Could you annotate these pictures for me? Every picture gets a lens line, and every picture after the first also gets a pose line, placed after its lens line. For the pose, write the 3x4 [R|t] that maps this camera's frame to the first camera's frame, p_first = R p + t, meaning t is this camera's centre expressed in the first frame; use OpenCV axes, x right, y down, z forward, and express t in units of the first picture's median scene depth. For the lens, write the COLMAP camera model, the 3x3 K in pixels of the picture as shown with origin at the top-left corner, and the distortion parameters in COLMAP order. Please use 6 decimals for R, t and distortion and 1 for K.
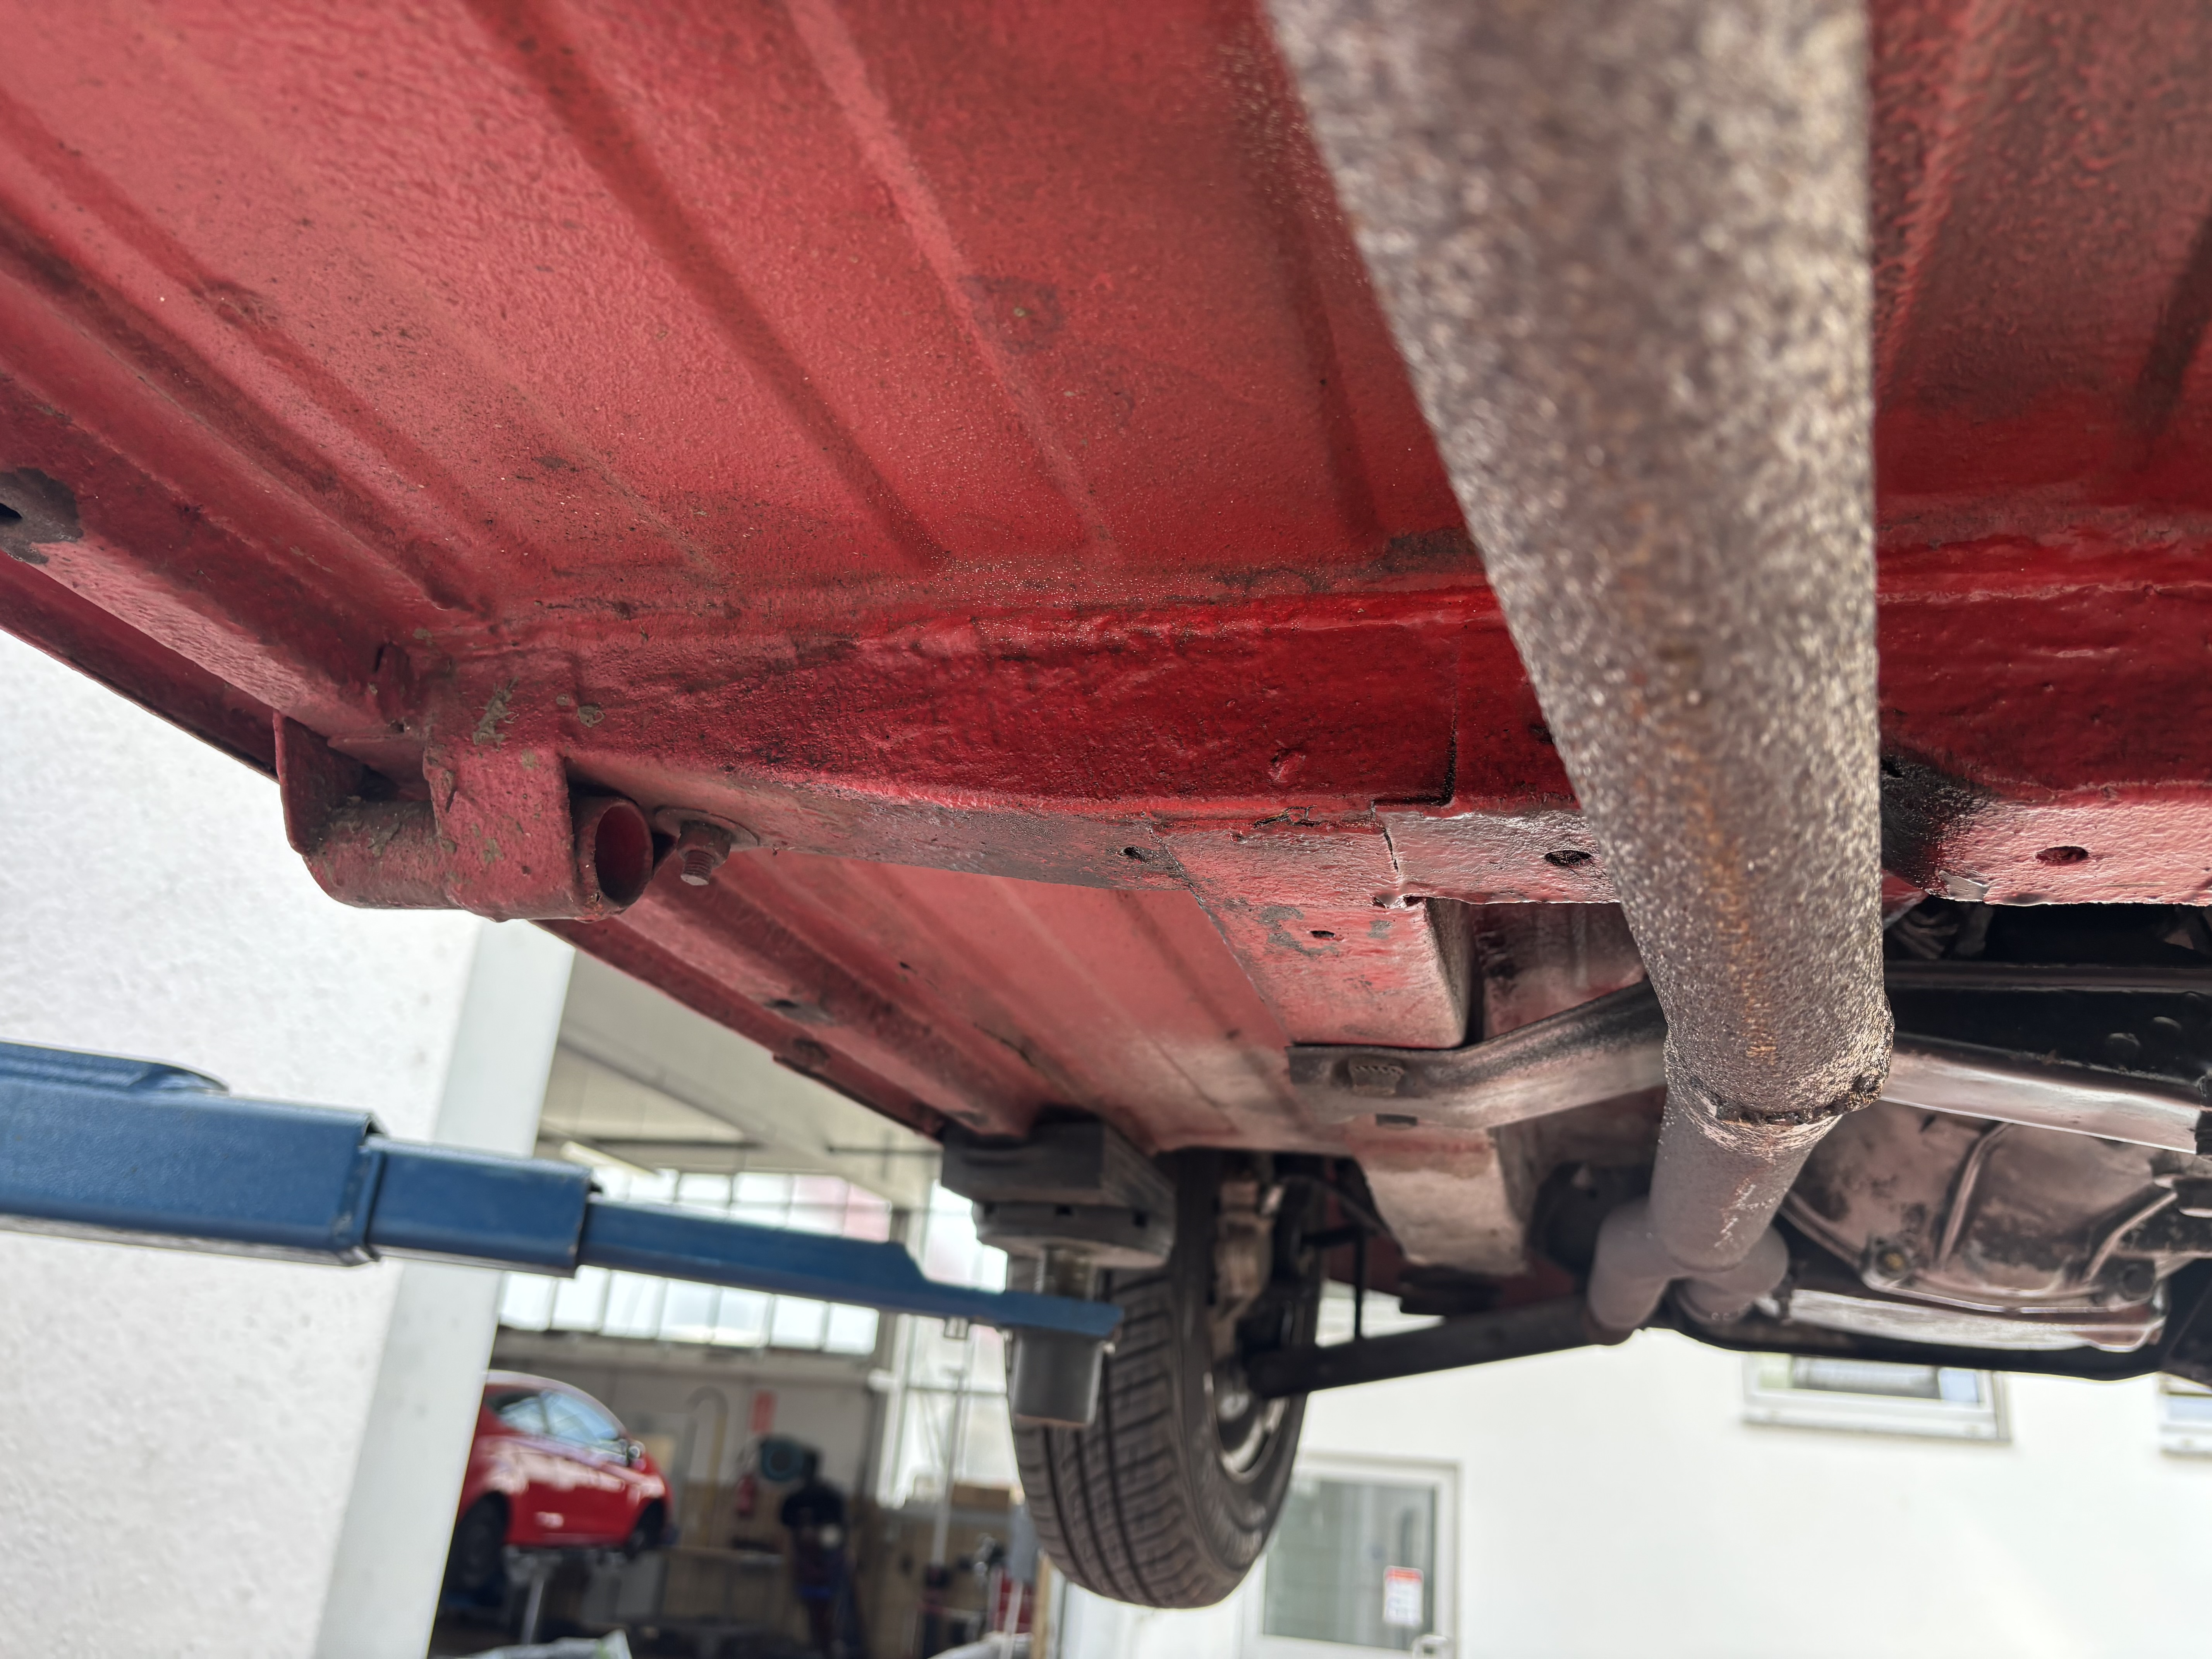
lens RADIAL K [[1705.0, 0, 1117.3], [0, 1705.0, 823.9], [0, 0, 1]] dist [0.040207, -0.005804]
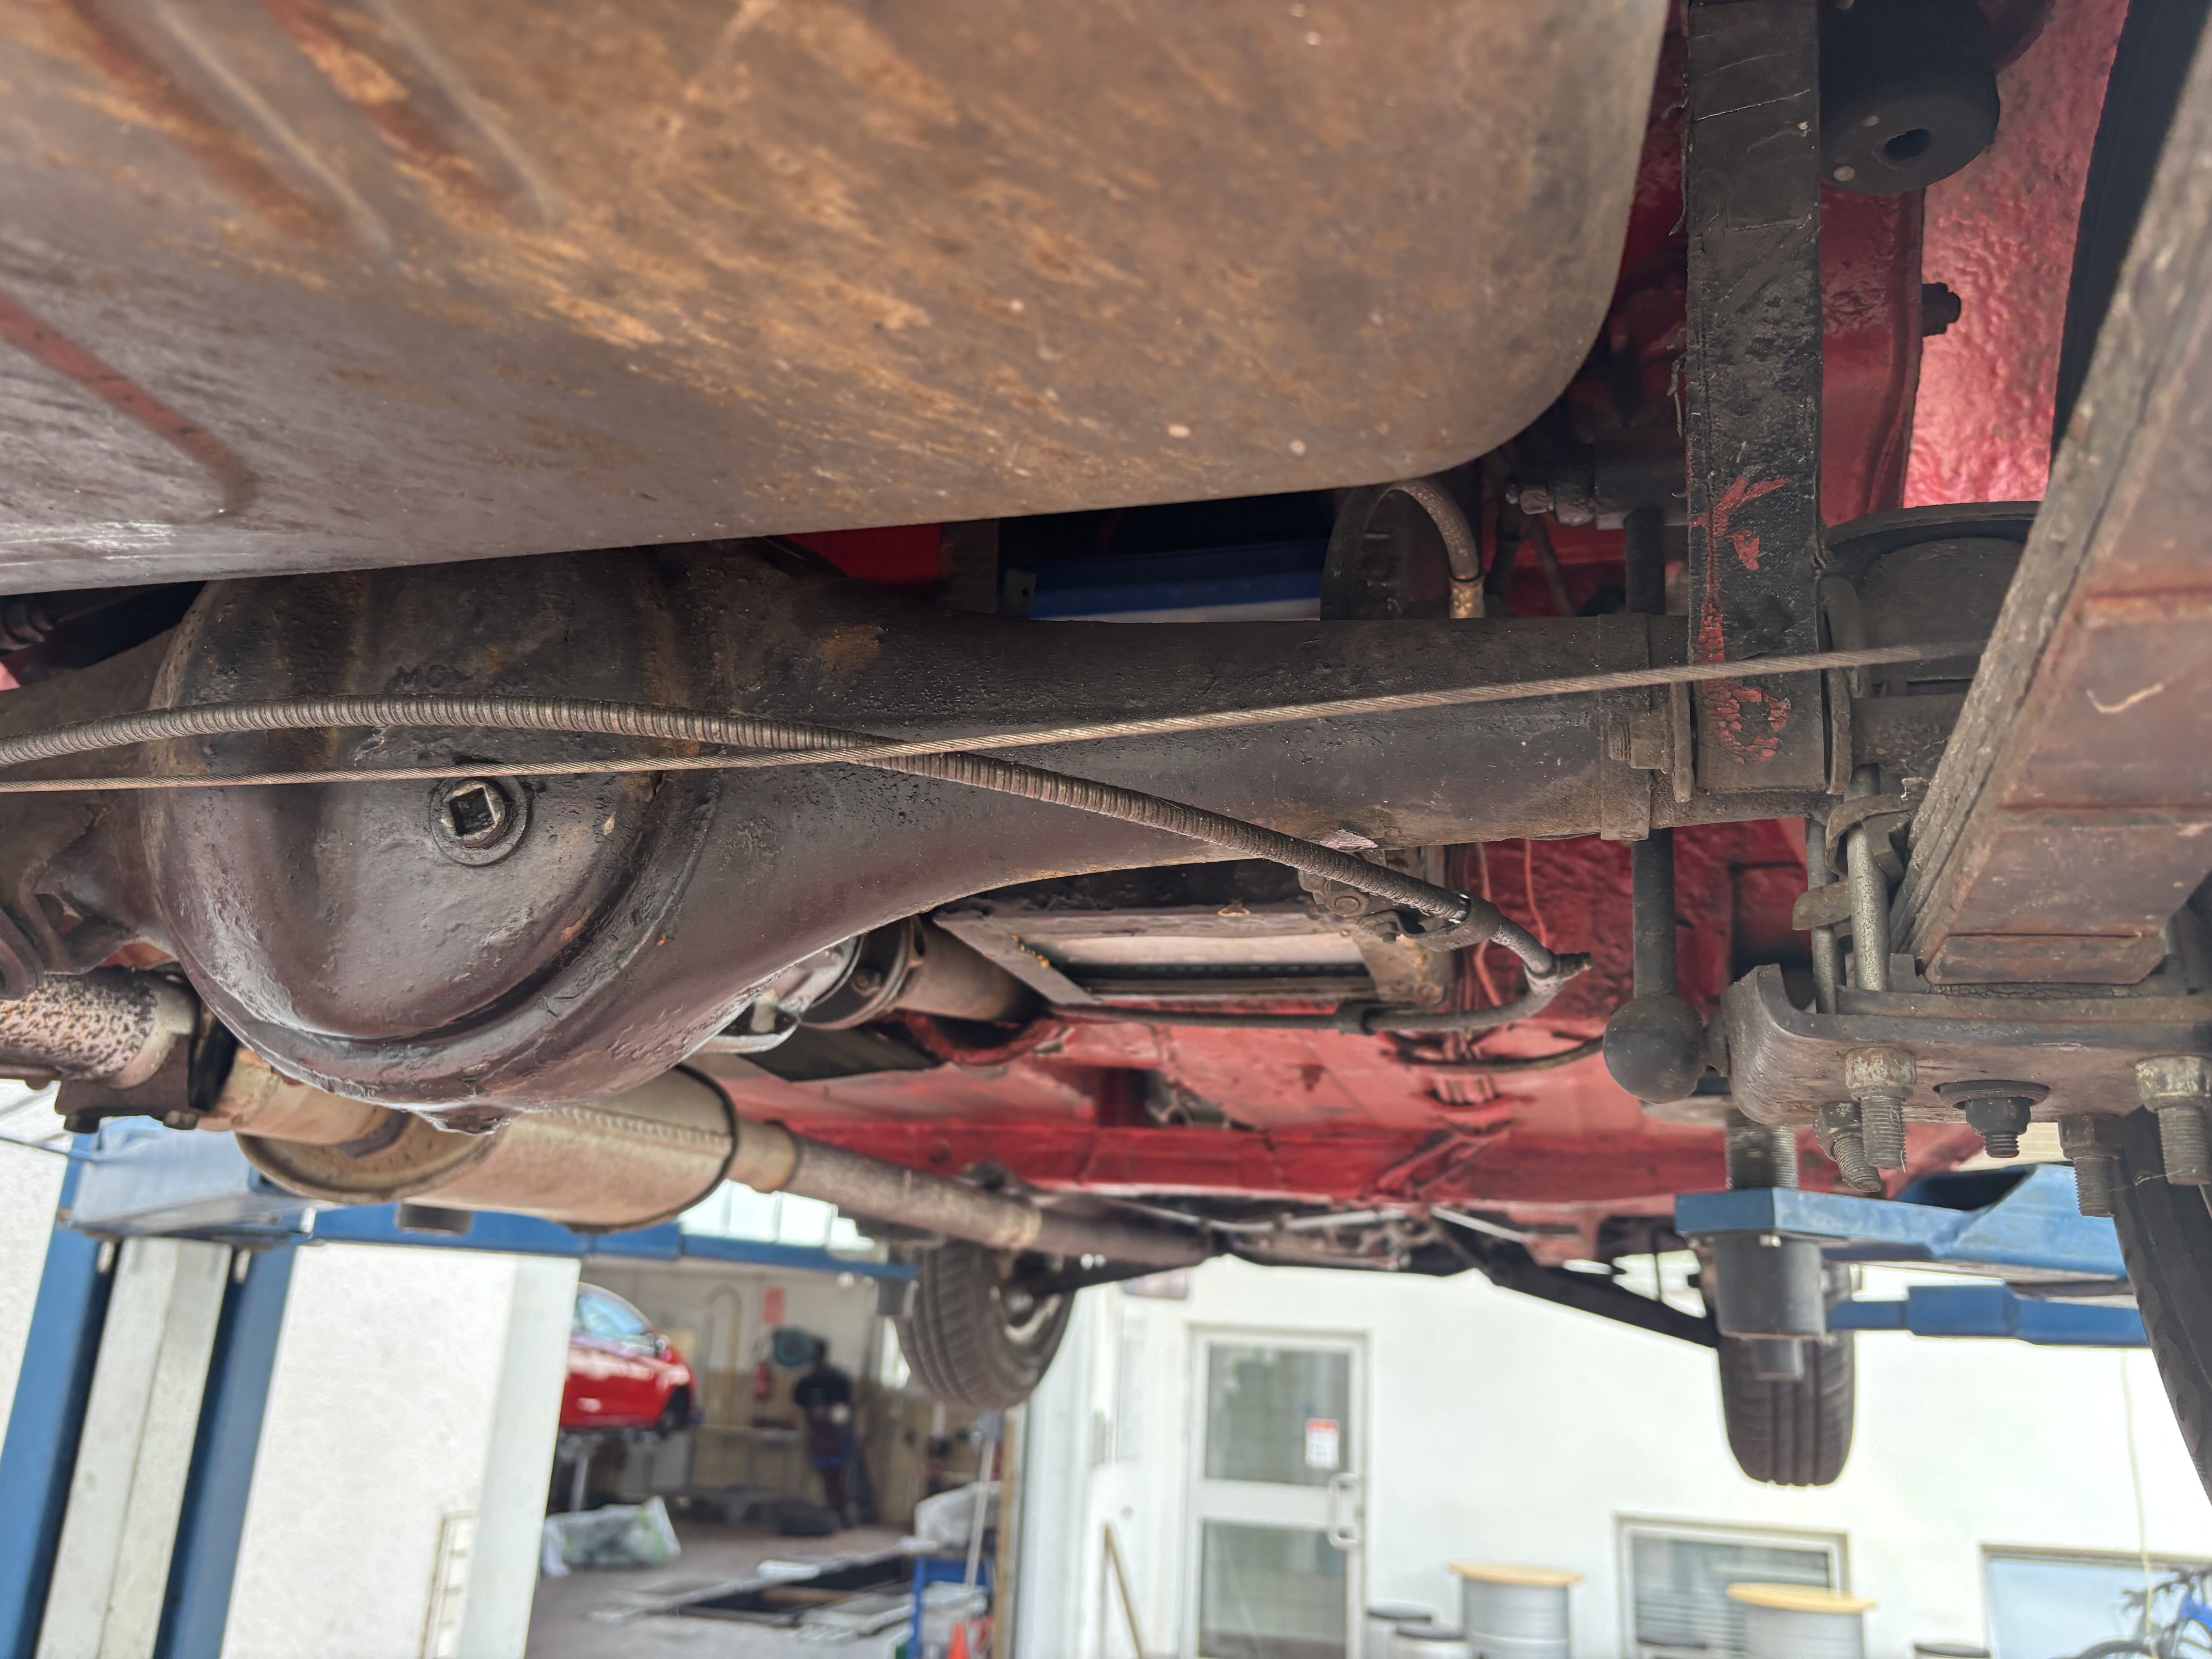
lens RADIAL K [[1705.0, 0, 1083.9], [0, 1705.0, 836.1], [0, 0, 1]] dist [0.040207, -0.005804]
pose [[0.999357, -0.033646, -0.012360, 0.105907], [0.034413, 0.997073, 0.068273, -0.175306], [0.010027, -0.068655, 0.997590, -0.491681]]
